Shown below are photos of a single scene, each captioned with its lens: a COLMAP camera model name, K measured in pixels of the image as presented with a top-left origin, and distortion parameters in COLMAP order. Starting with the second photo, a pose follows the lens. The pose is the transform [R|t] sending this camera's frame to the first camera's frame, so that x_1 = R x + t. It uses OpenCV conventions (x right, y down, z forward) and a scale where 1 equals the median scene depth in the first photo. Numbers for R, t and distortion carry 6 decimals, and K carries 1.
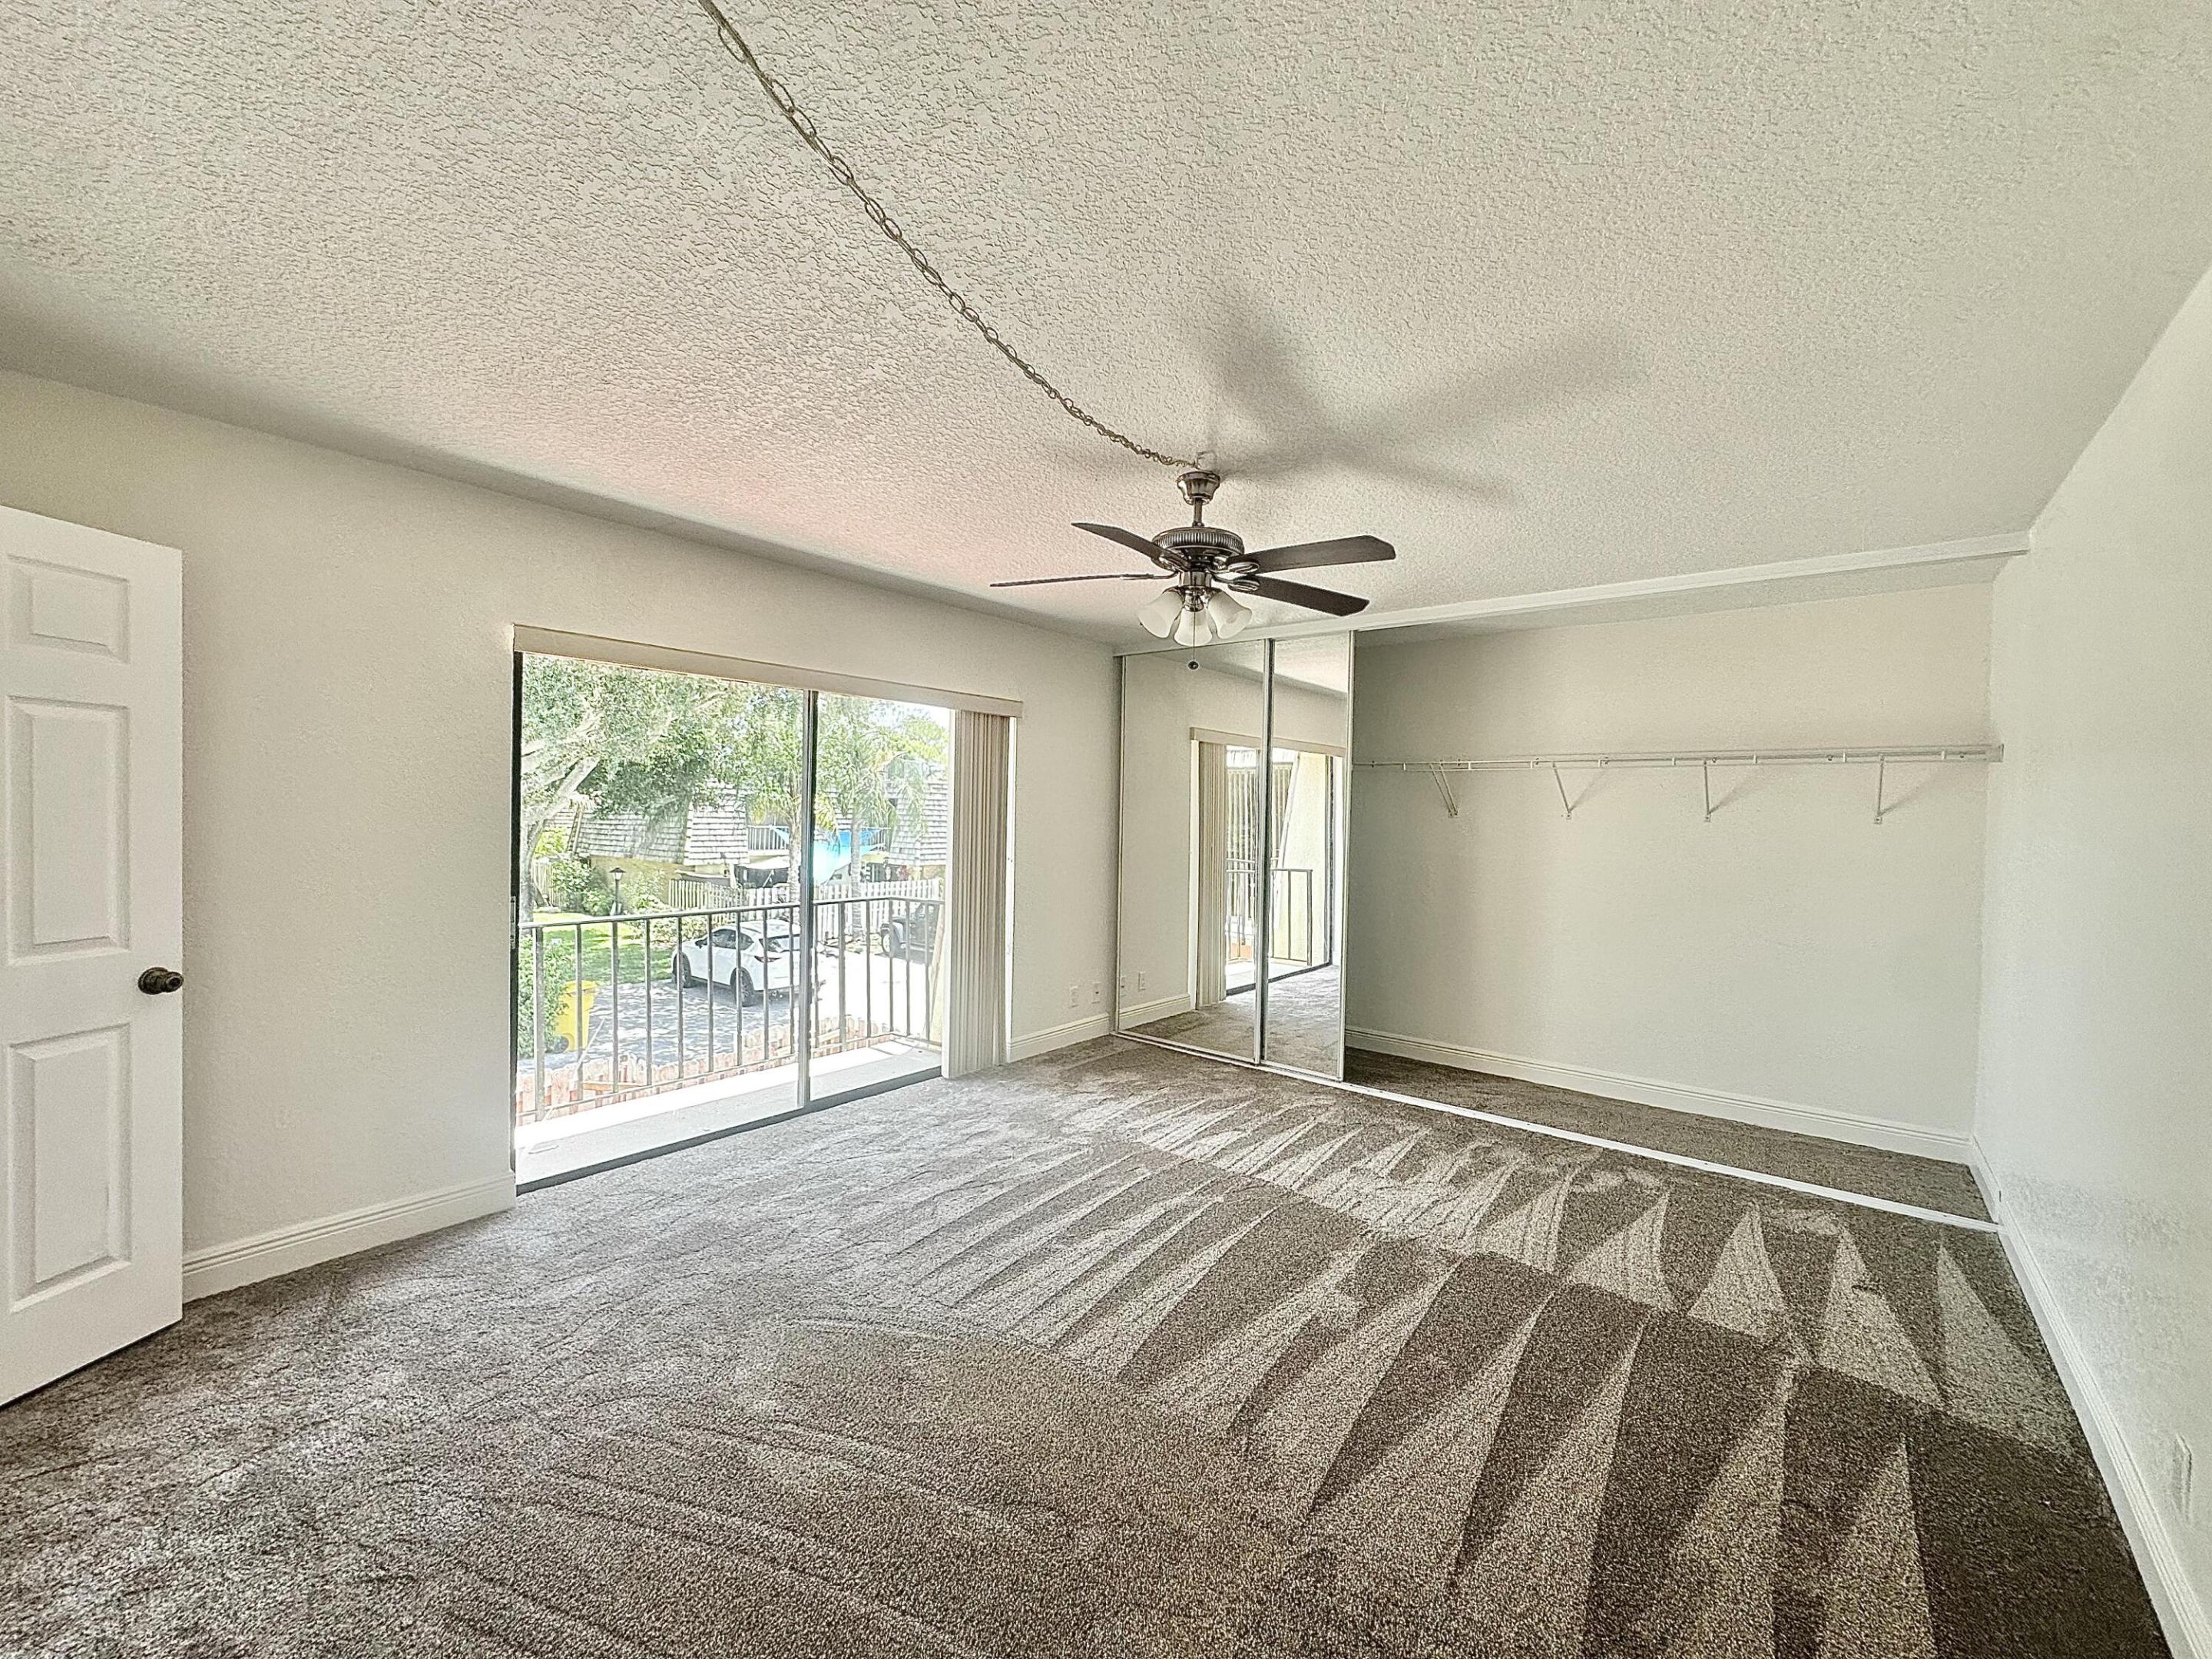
lens RADIAL K [[887.5, 0, 1107.4], [0, 887.5, 826.7], [0, 0, 1]] dist [-0.003951, 0.000597]
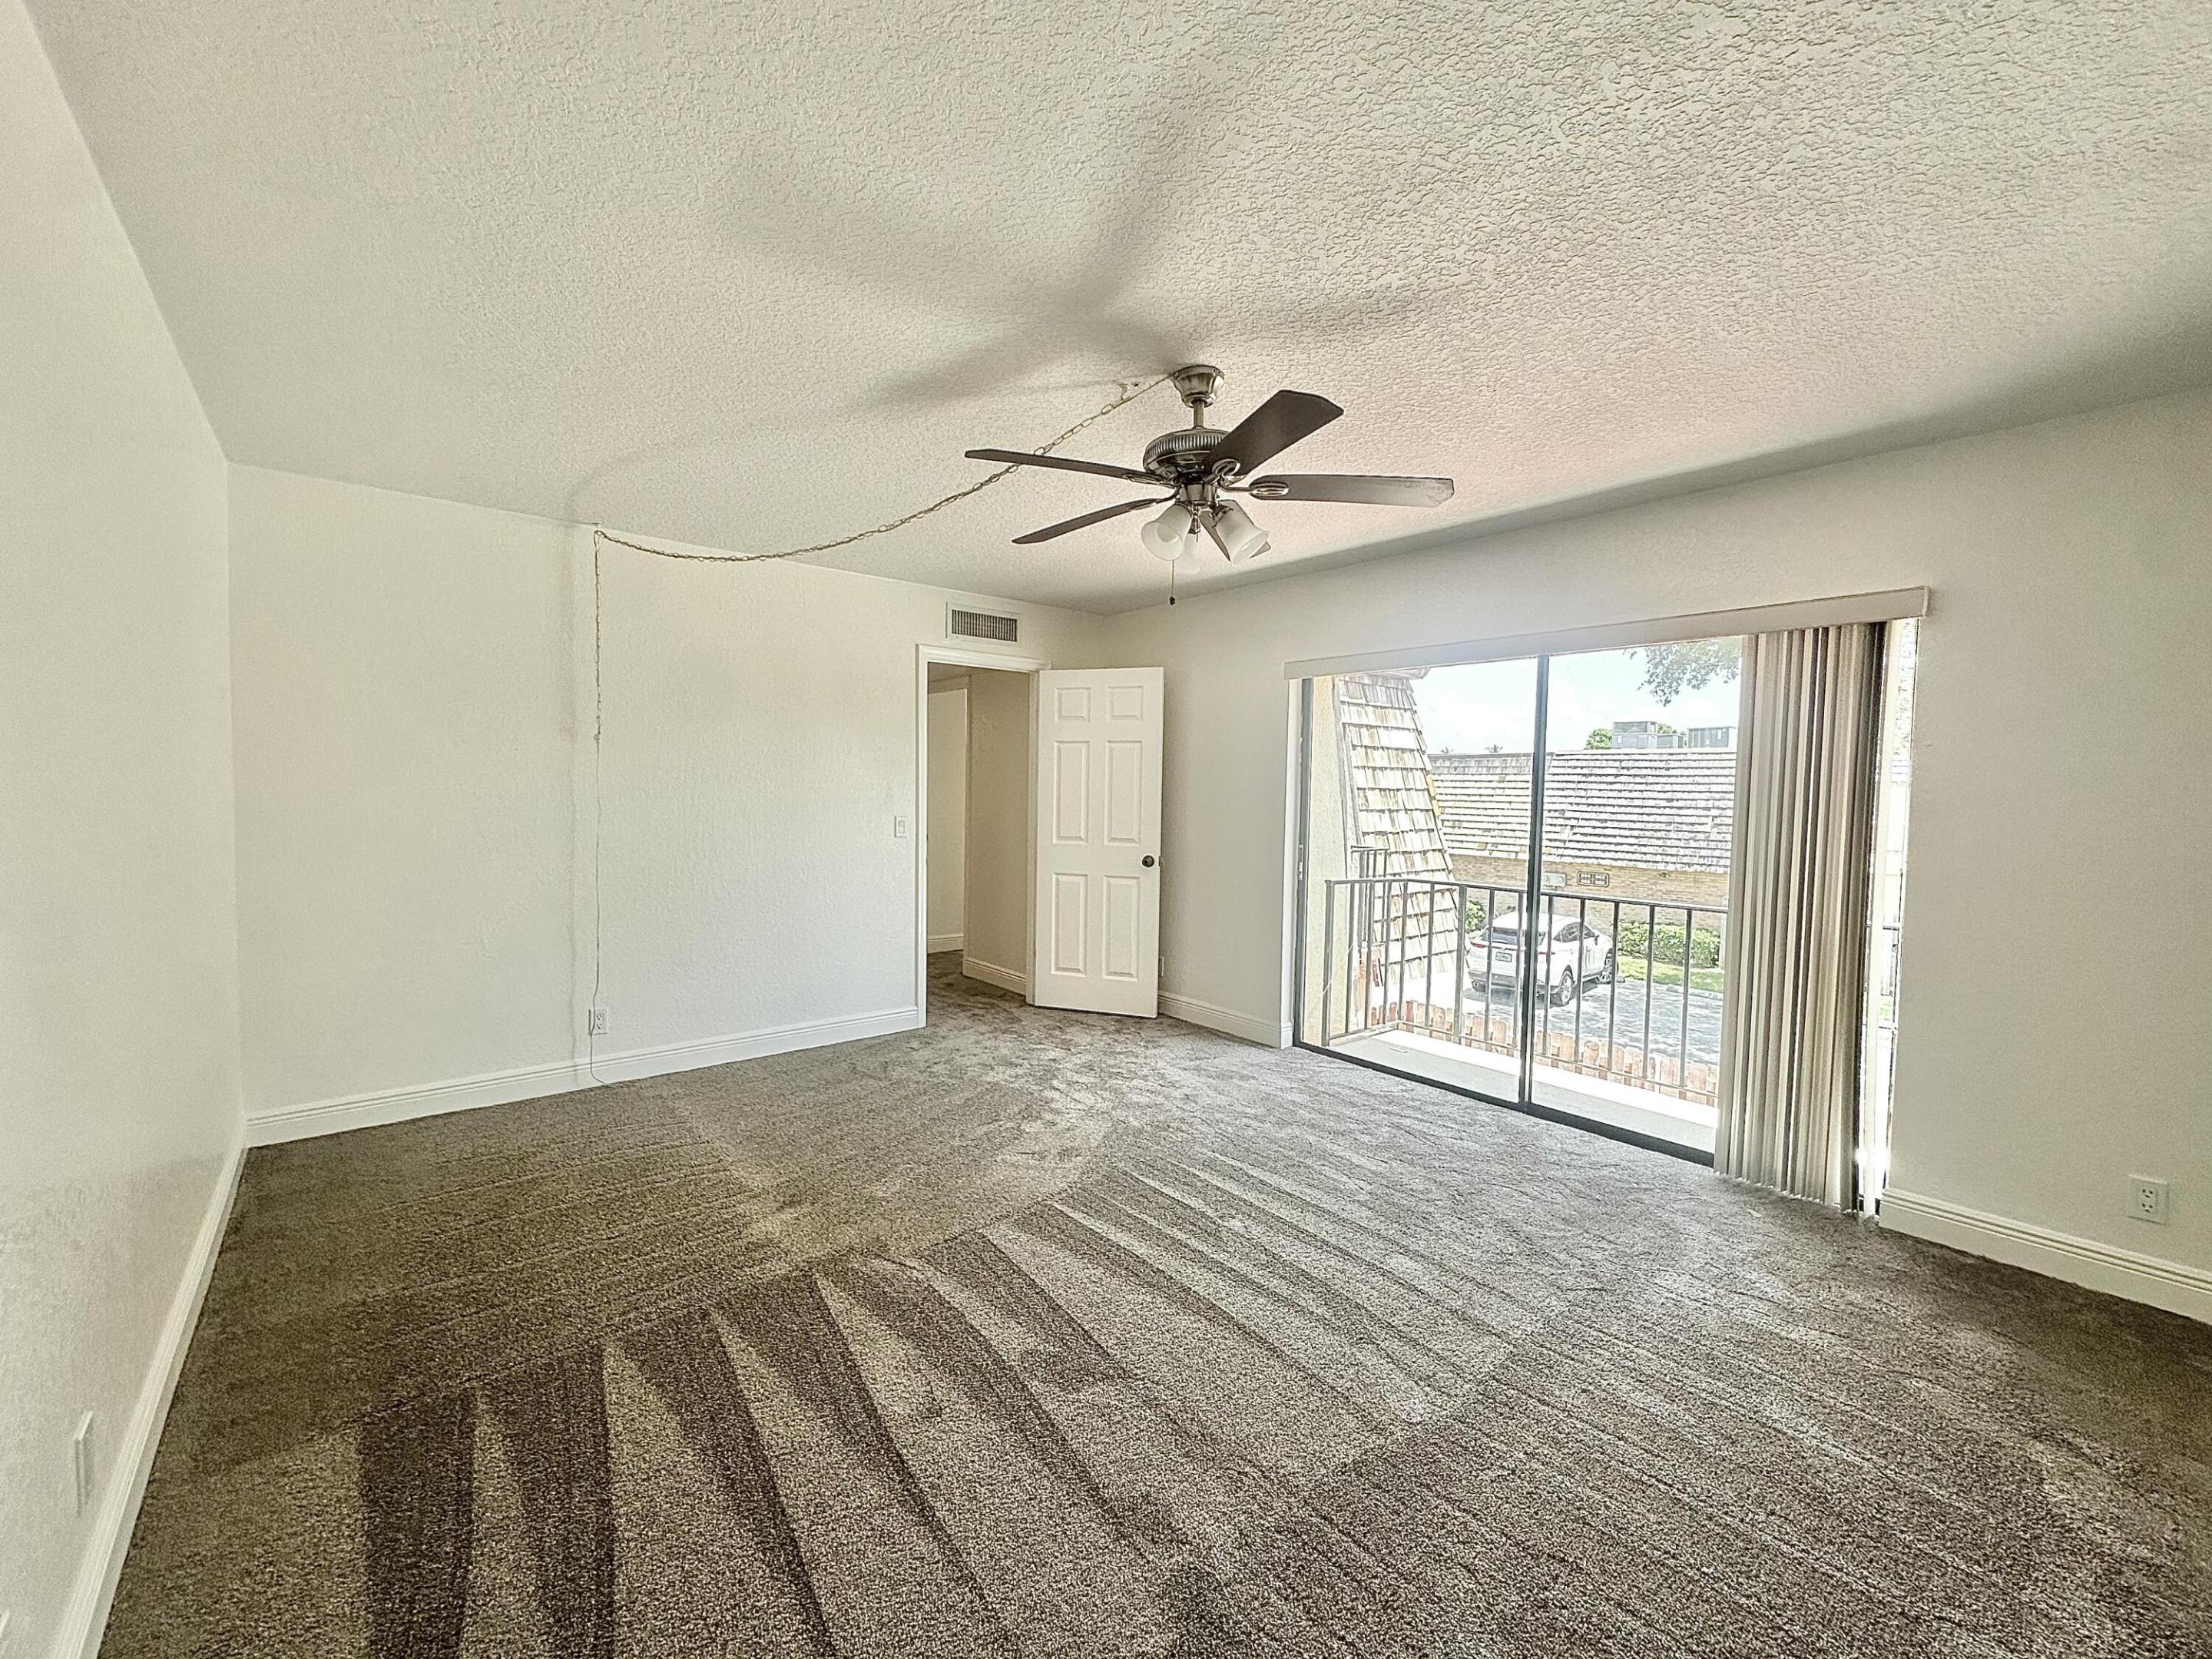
lens RADIAL K [[887.5, 0, 1107.4], [0, 887.5, 826.7], [0, 0, 1]] dist [-0.003951, 0.000597]
pose [[-0.182371, 0.023303, -0.982954, 0.118287], [-0.038987, 0.998761, 0.030911, 0.001842], [0.982456, 0.043960, -0.181237, 0.131217]]
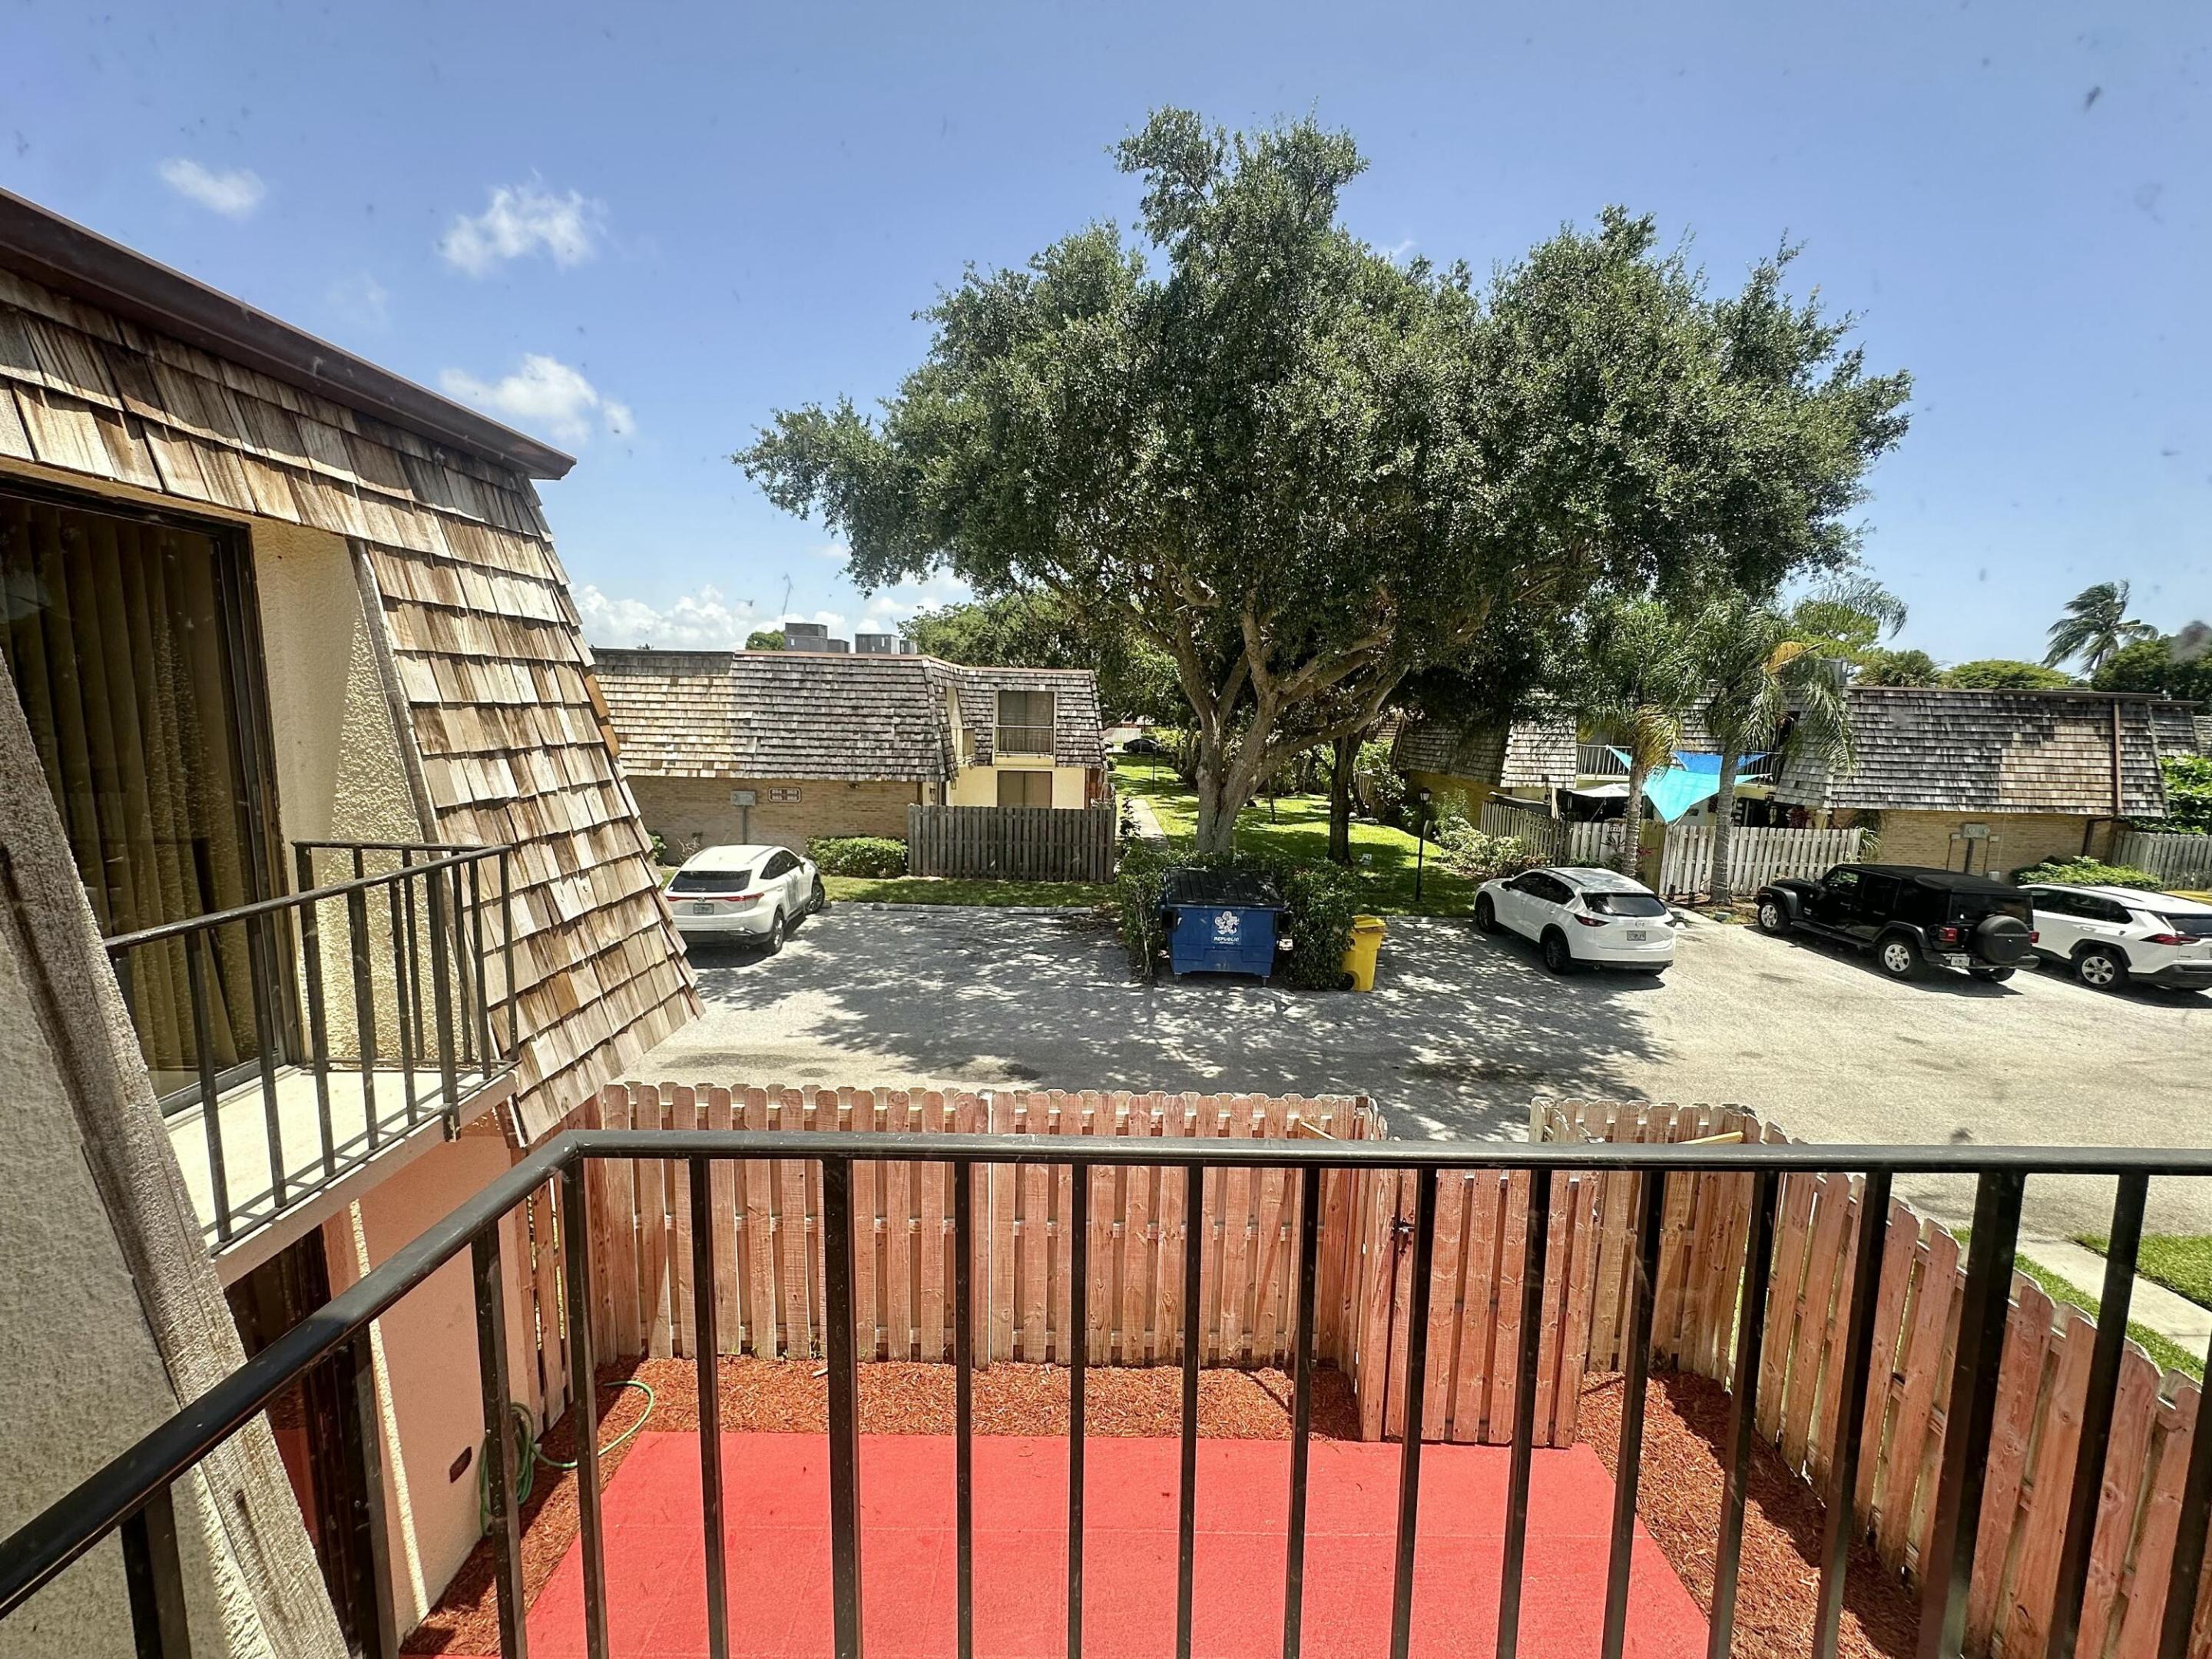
lens RADIAL K [[887.5, 0, 1107.4], [0, 887.5, 826.7], [0, 0, 1]] dist [-0.003951, 0.000597]
pose [[0.644137, 0.099343, -0.758432, -0.065782], [-0.024932, 0.993730, 0.108988, -0.005512], [0.764504, -0.051294, 0.642575, 0.157987]]
